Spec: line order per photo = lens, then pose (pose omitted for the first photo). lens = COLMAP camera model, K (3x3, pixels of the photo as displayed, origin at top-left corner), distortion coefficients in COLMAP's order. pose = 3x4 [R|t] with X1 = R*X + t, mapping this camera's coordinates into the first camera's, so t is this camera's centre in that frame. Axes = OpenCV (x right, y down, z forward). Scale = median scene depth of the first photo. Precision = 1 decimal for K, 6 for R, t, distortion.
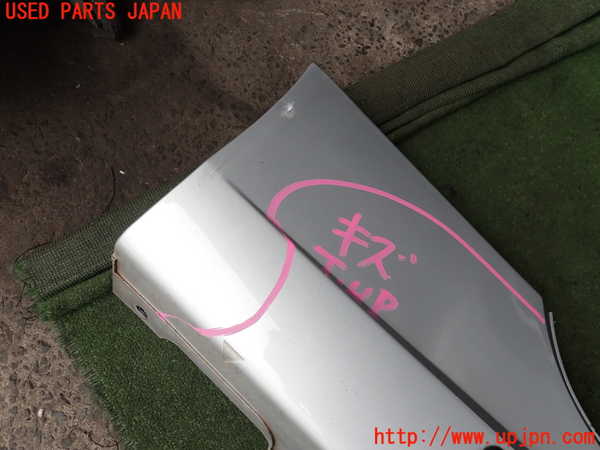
lens RADIAL K [[447.9, 0, 298.6], [0, 447.9, 224.8], [0, 0, 1]] dist [0.007978, -0.008858]
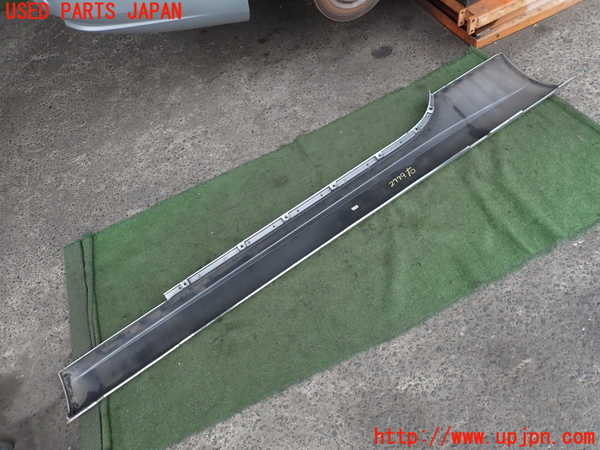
lens RADIAL K [[447.9, 0, 297.5], [0, 447.9, 222.0], [0, 0, 1]] dist [0.007978, -0.008858]
pose [[0.150181, -0.876247, 0.457862, -0.287049], [0.985395, 0.170264, 0.002632, 1.029500], [-0.080264, 0.450779, 0.889019, -2.110520]]
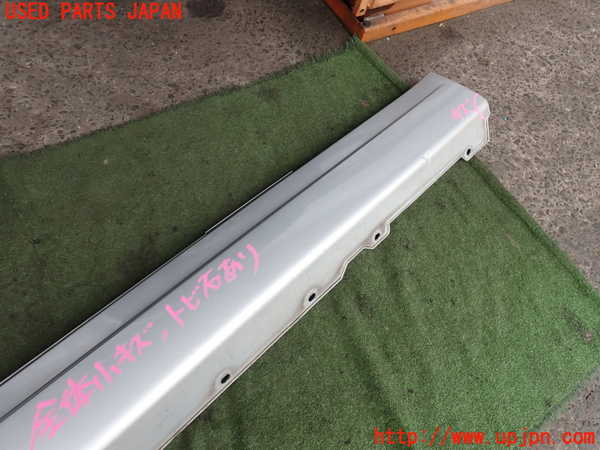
lens RADIAL K [[447.9, 0, 294.5], [0, 447.9, 225.6], [0, 0, 1]] dist [0.007978, -0.008858]
pose [[0.050774, -0.919493, 0.389814, 1.298246], [0.882476, 0.224058, 0.413562, 1.259476], [-0.467608, 0.323004, 0.822807, -0.857116]]
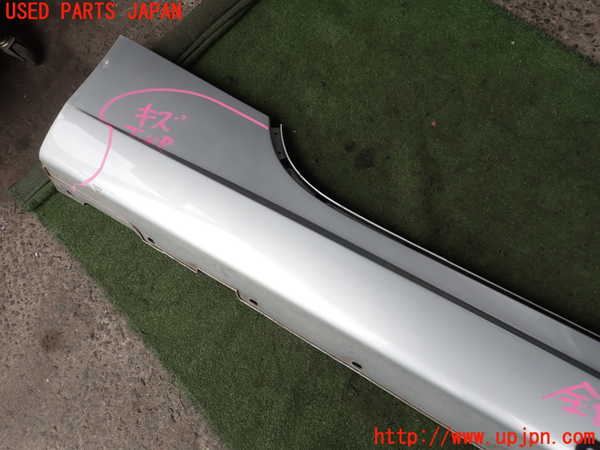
lens RADIAL K [[447.9, 0, 298.3], [0, 447.9, 229.1], [0, 0, 1]] dist [0.007978, -0.008858]
pose [[0.937128, -0.281858, -0.205785, 0.915626], [0.285983, 0.958182, -0.010053, 0.644139], [0.200013, -0.049430, 0.978546, -0.676484]]
